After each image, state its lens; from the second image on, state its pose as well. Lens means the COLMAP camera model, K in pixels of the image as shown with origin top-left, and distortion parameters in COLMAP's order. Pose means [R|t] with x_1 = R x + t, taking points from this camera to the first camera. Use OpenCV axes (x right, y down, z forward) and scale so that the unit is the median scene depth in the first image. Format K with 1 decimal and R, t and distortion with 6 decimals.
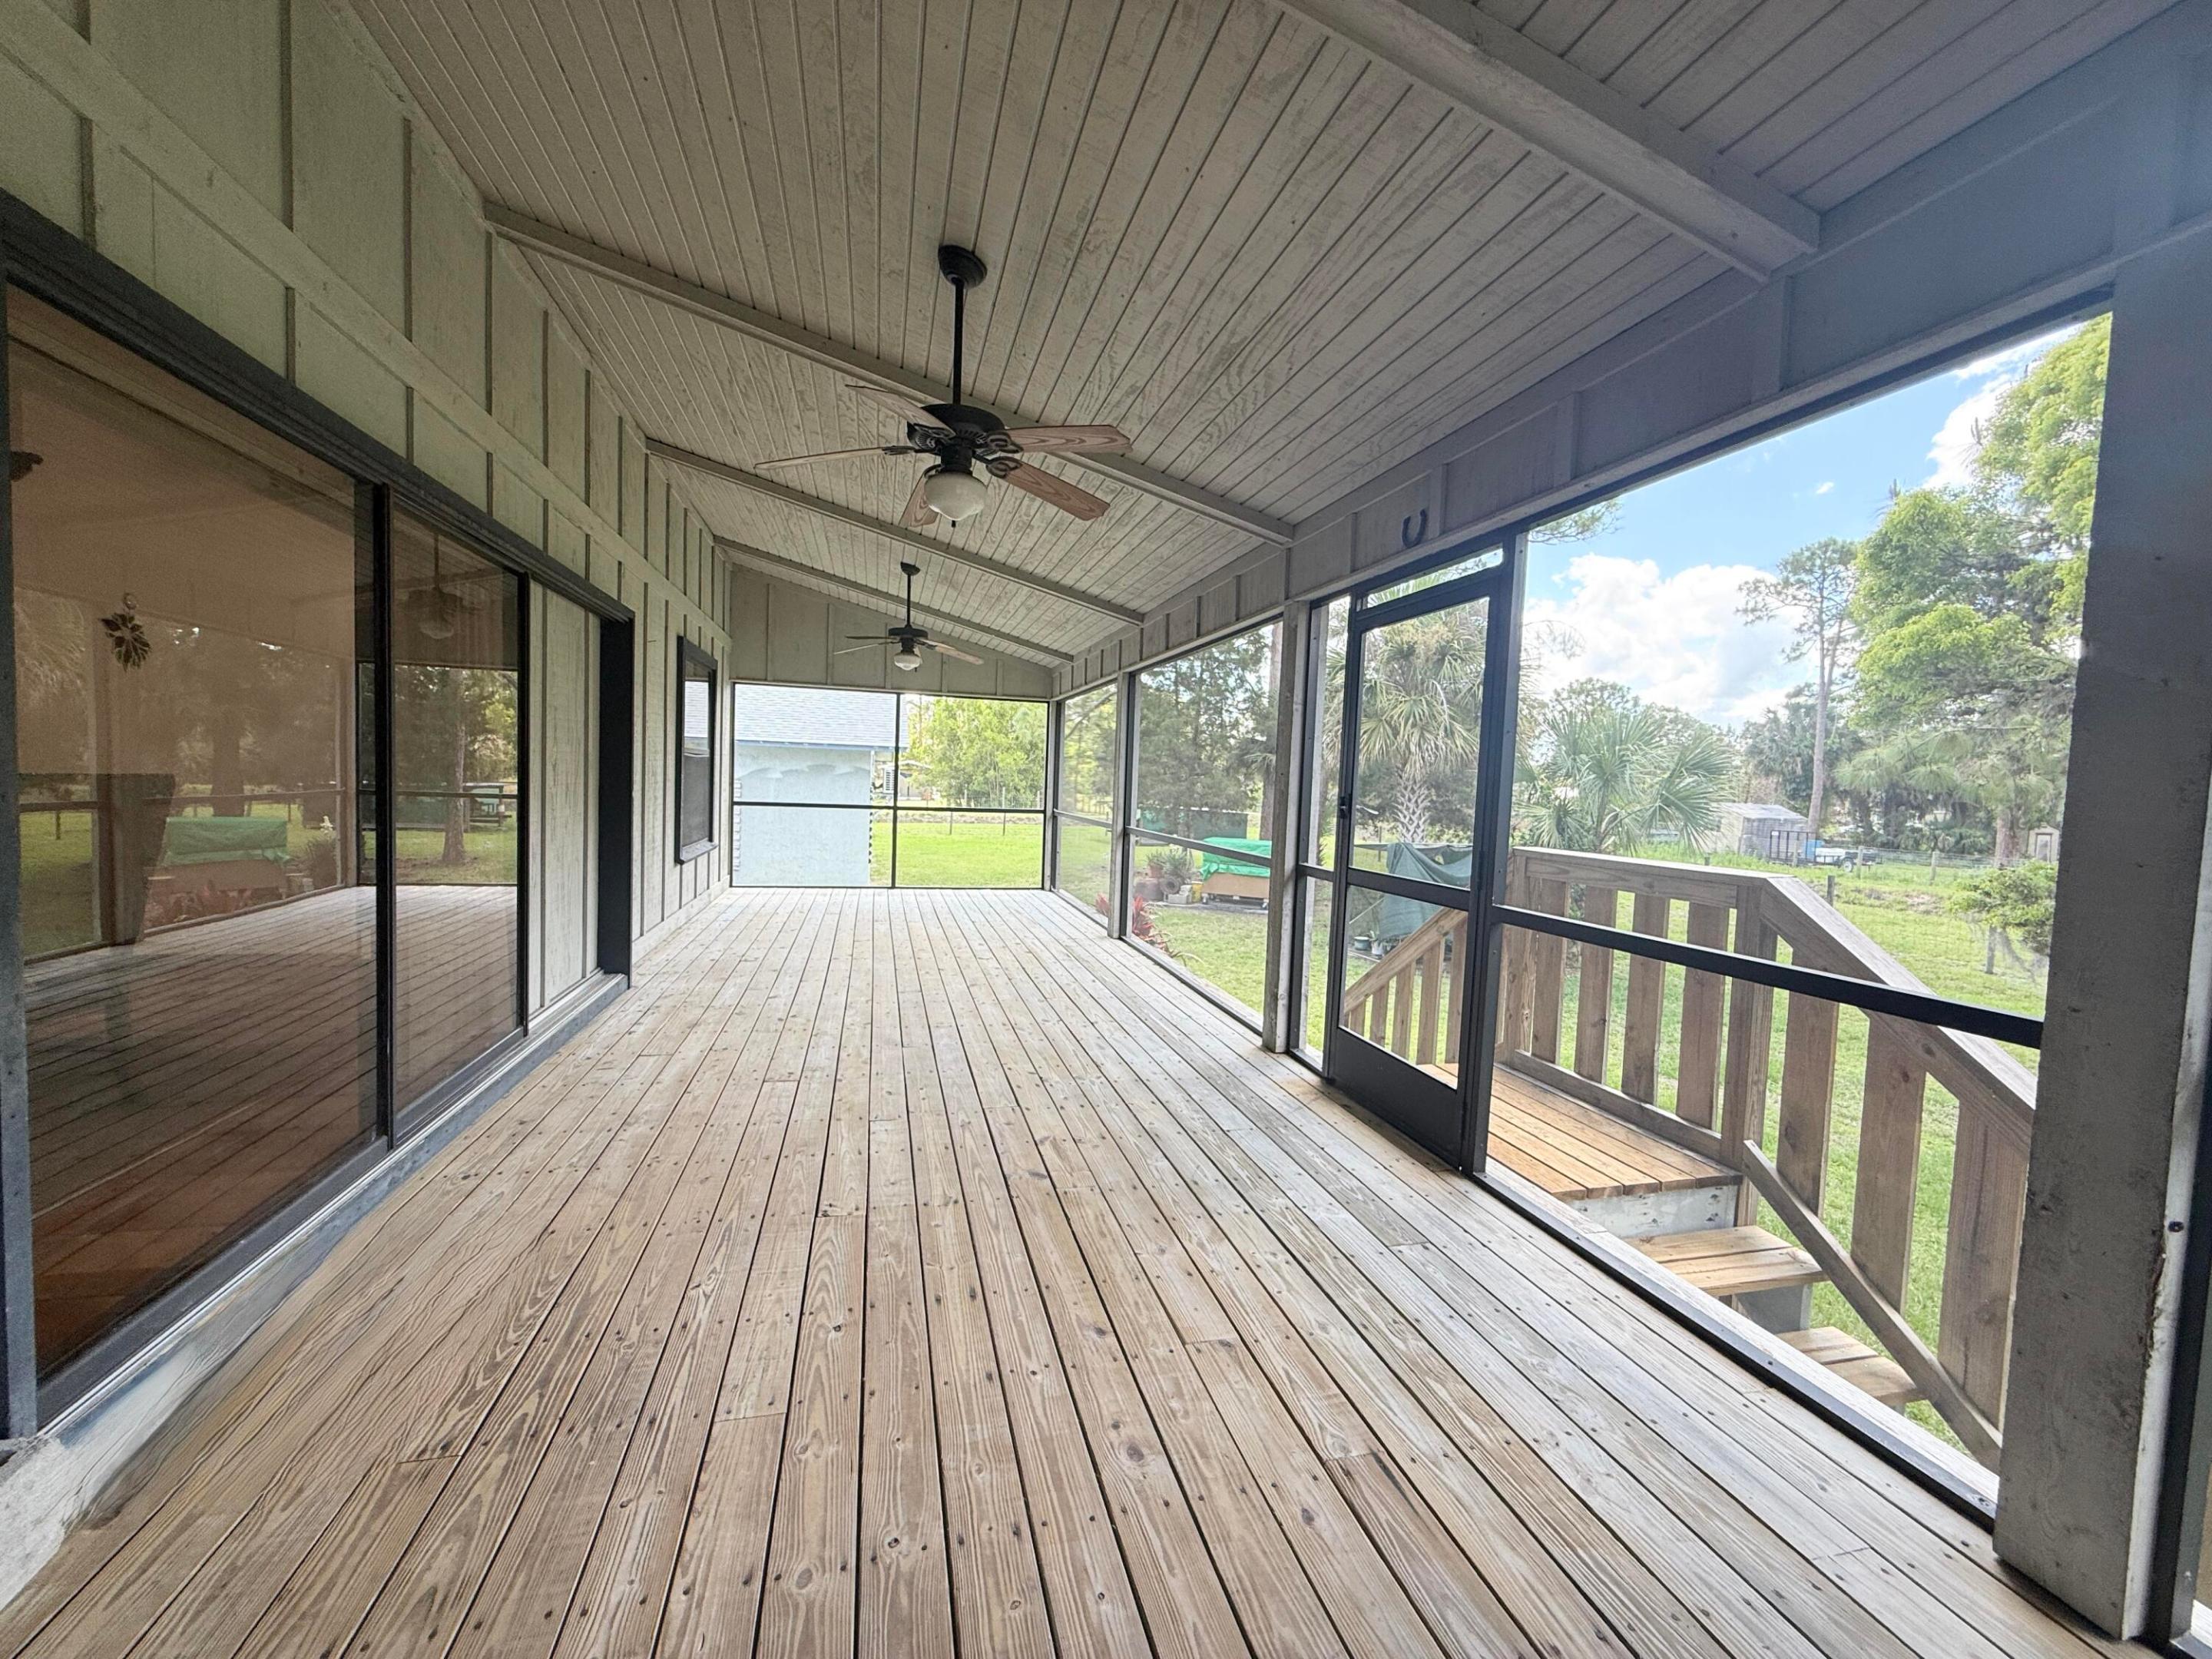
lens RADIAL K [[882.5, 0, 1094.7], [0, 882.5, 827.6], [0, 0, 1]] dist [-0.001852, -0.000097]
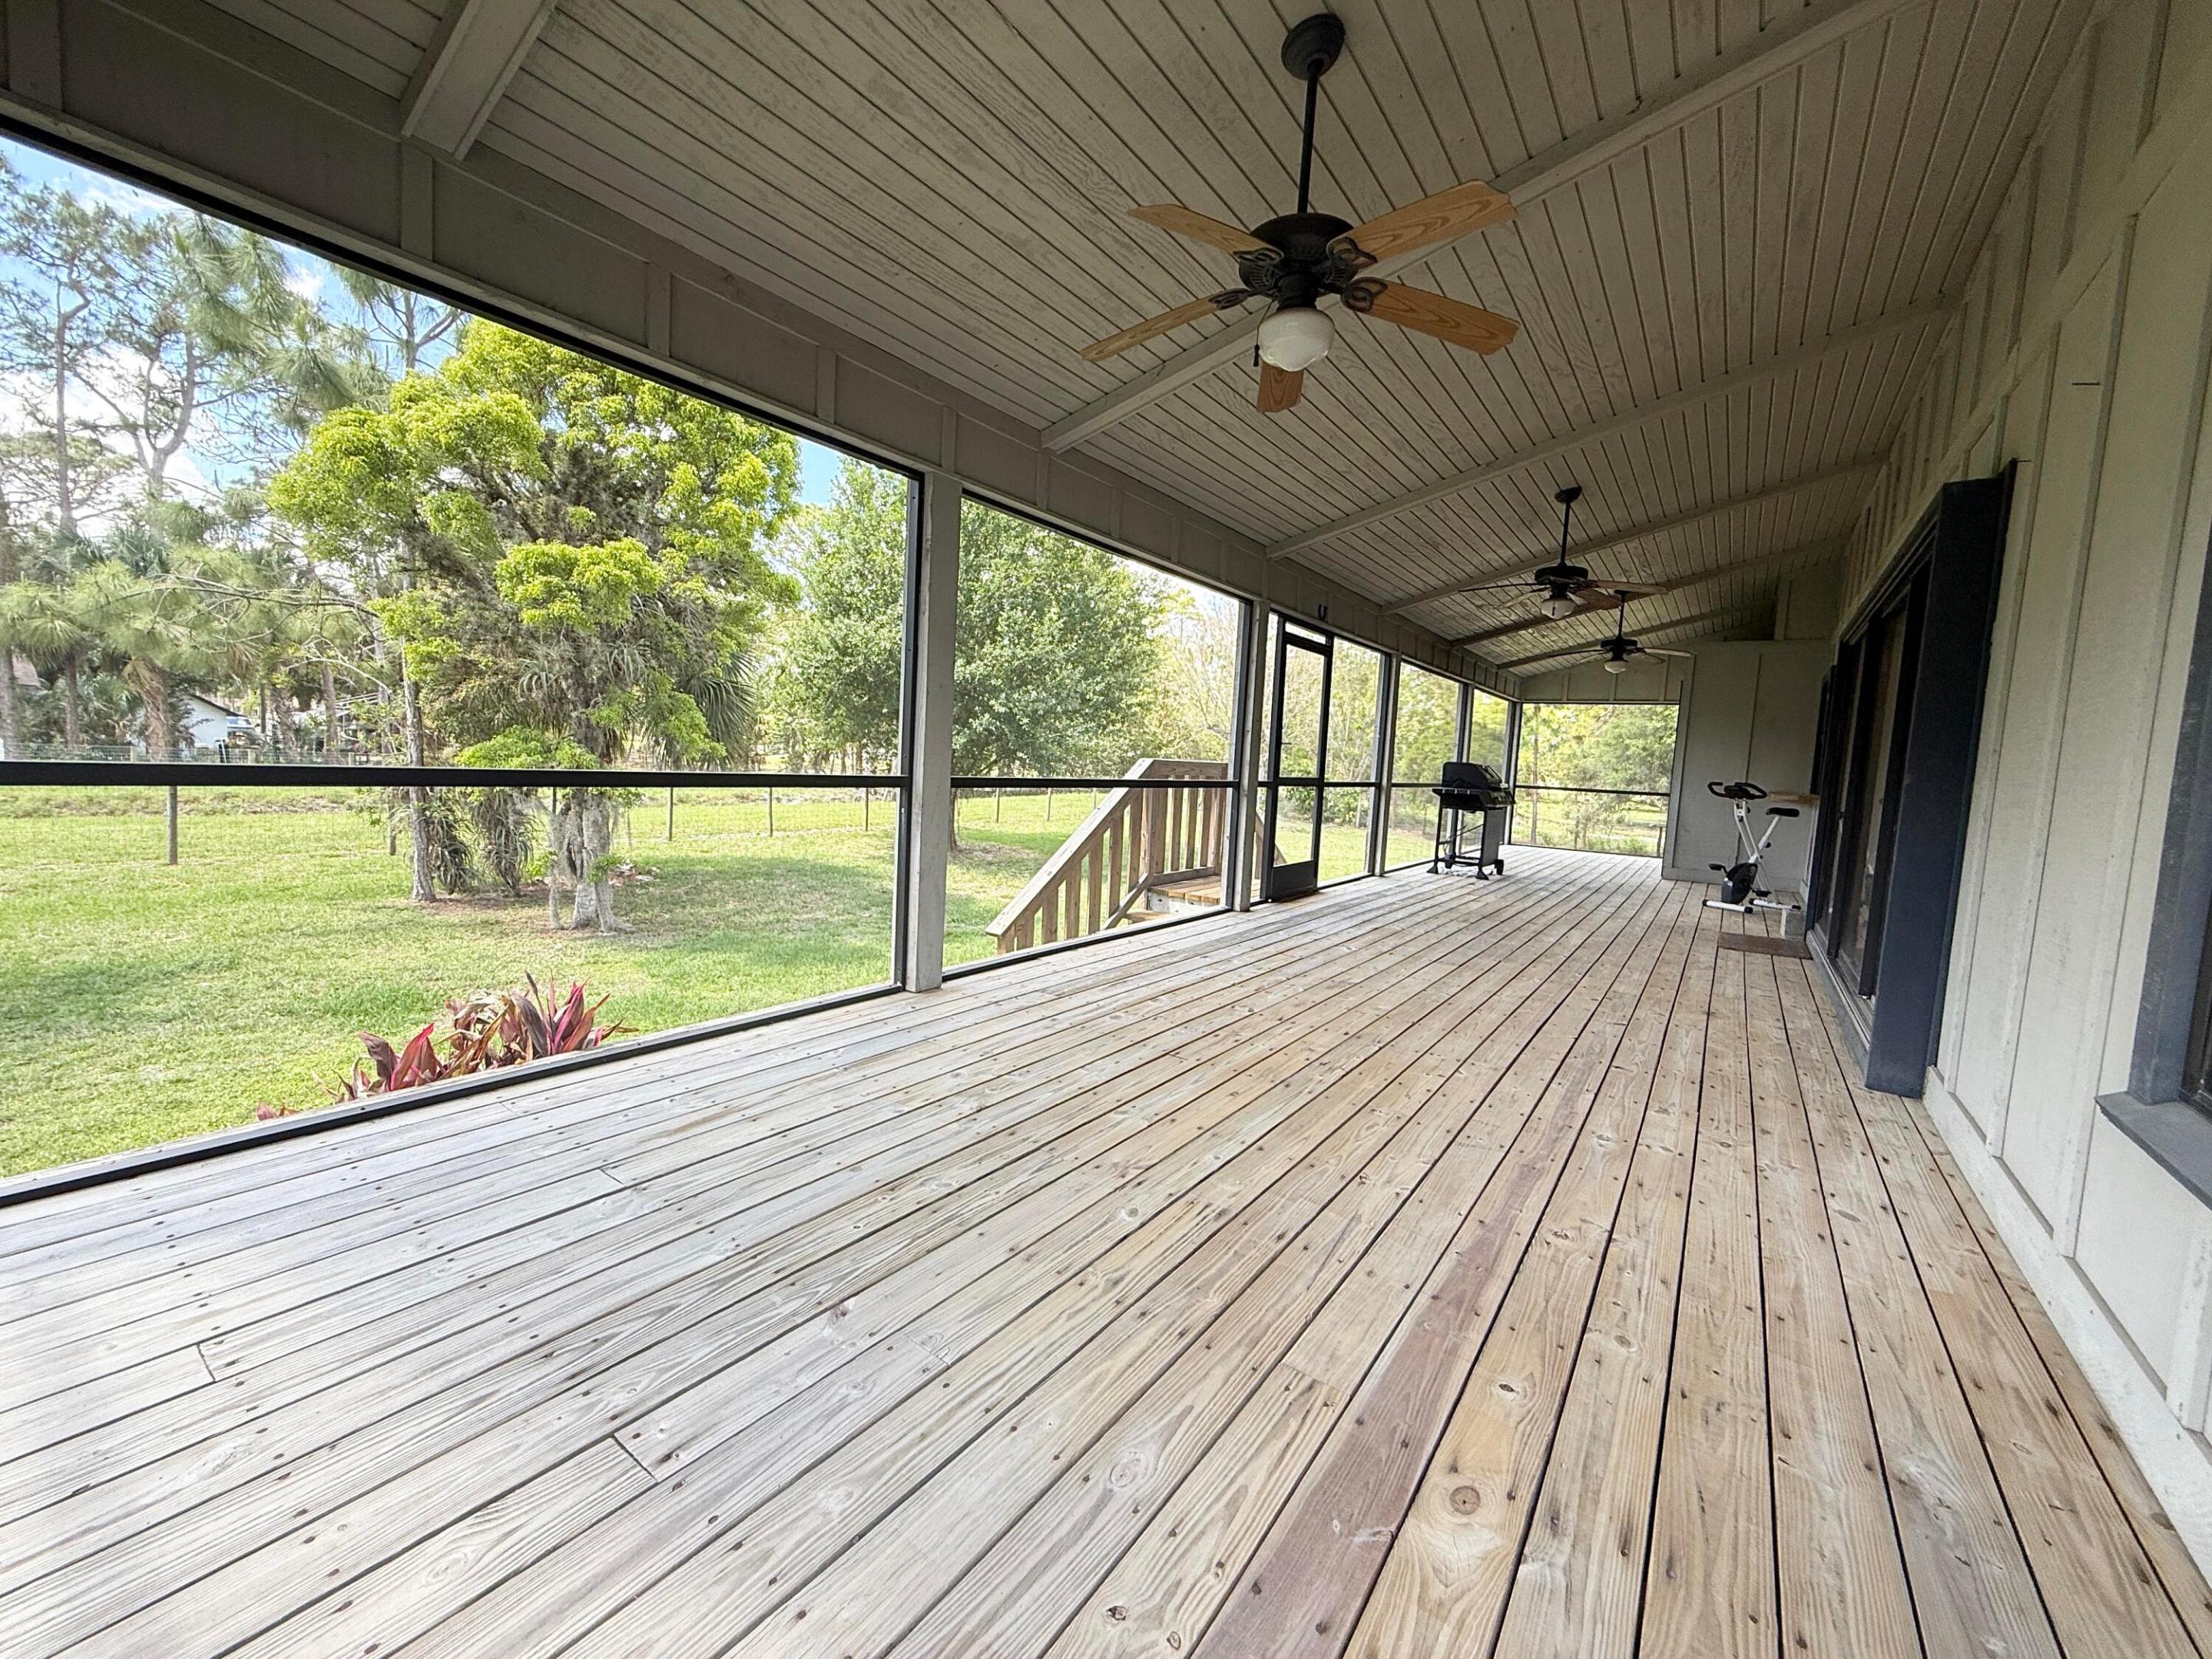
lens RADIAL K [[882.5, 0, 1094.7], [0, 882.5, 827.6], [0, 0, 1]] dist [-0.001852, -0.000097]
pose [[-0.635648, -0.137055, 0.759715, -0.918136], [-0.036140, 0.988318, 0.148057, -0.112191], [-0.771133, 0.066656, -0.633176, 2.631117]]
